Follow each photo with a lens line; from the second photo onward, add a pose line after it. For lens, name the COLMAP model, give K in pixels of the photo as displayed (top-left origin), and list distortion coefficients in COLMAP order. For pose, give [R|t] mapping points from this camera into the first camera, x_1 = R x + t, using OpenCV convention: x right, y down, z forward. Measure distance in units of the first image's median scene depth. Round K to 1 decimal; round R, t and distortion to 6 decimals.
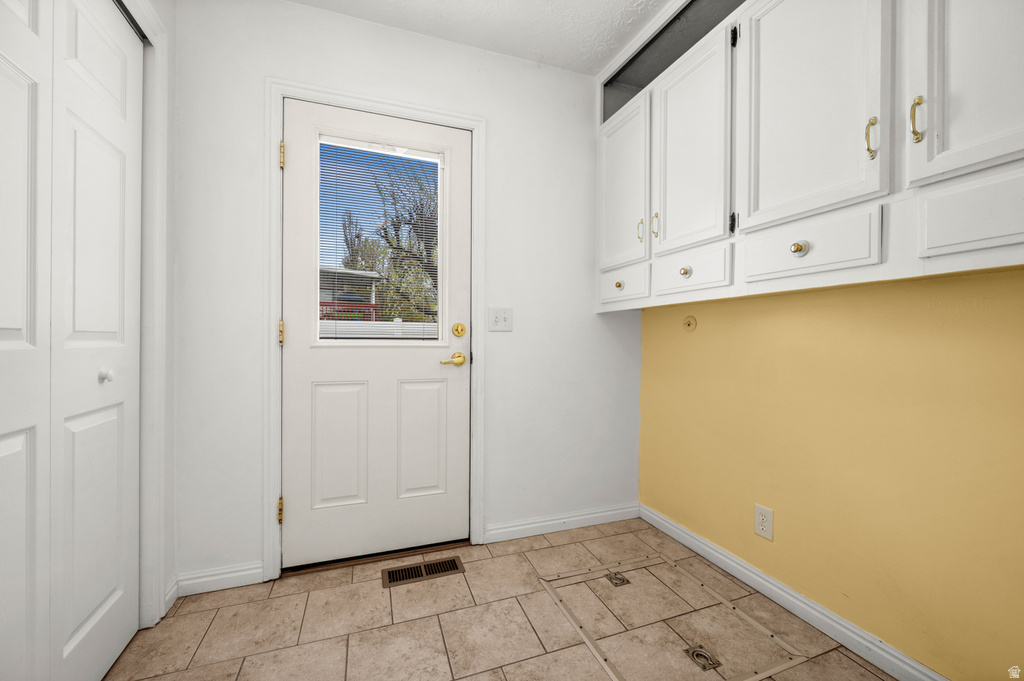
lens RADIAL K [[406.2, 0, 512.5], [0, 406.2, 347.5], [0, 0, 1]] dist [-0.000976, -0.000153]
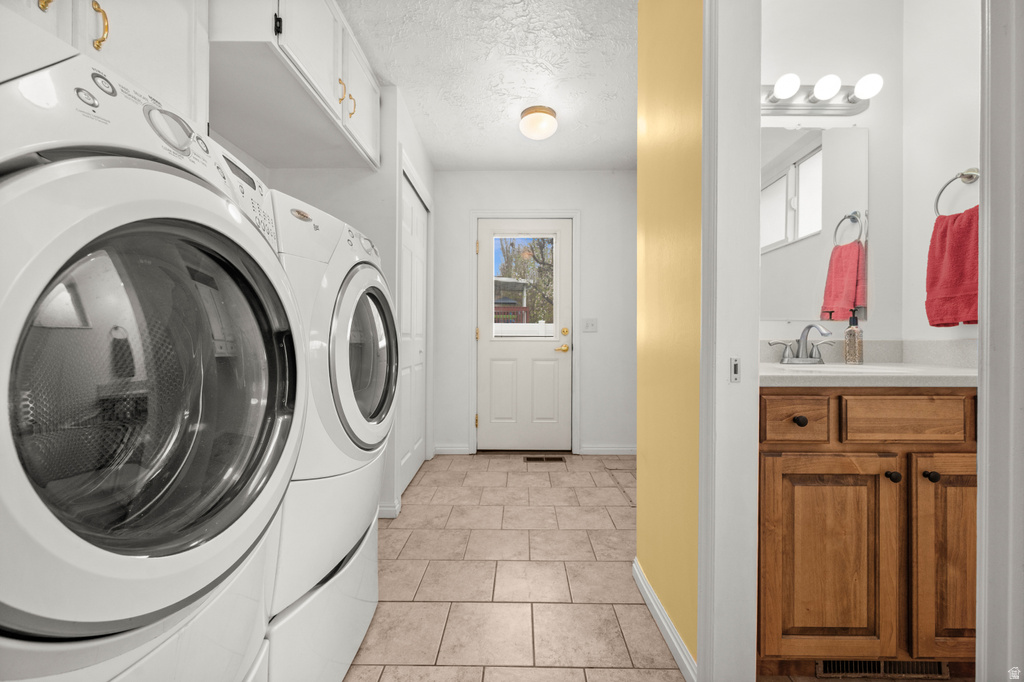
lens RADIAL K [[406.2, 0, 512.5], [0, 406.2, 348.0], [0, 0, 1]] dist [-0.000976, -0.000153]
pose [[0.934982, 0.003078, -0.354683, 0.285859], [-0.001058, 0.999982, 0.005888, 0.019646], [0.354695, -0.005130, 0.934968, -0.750422]]
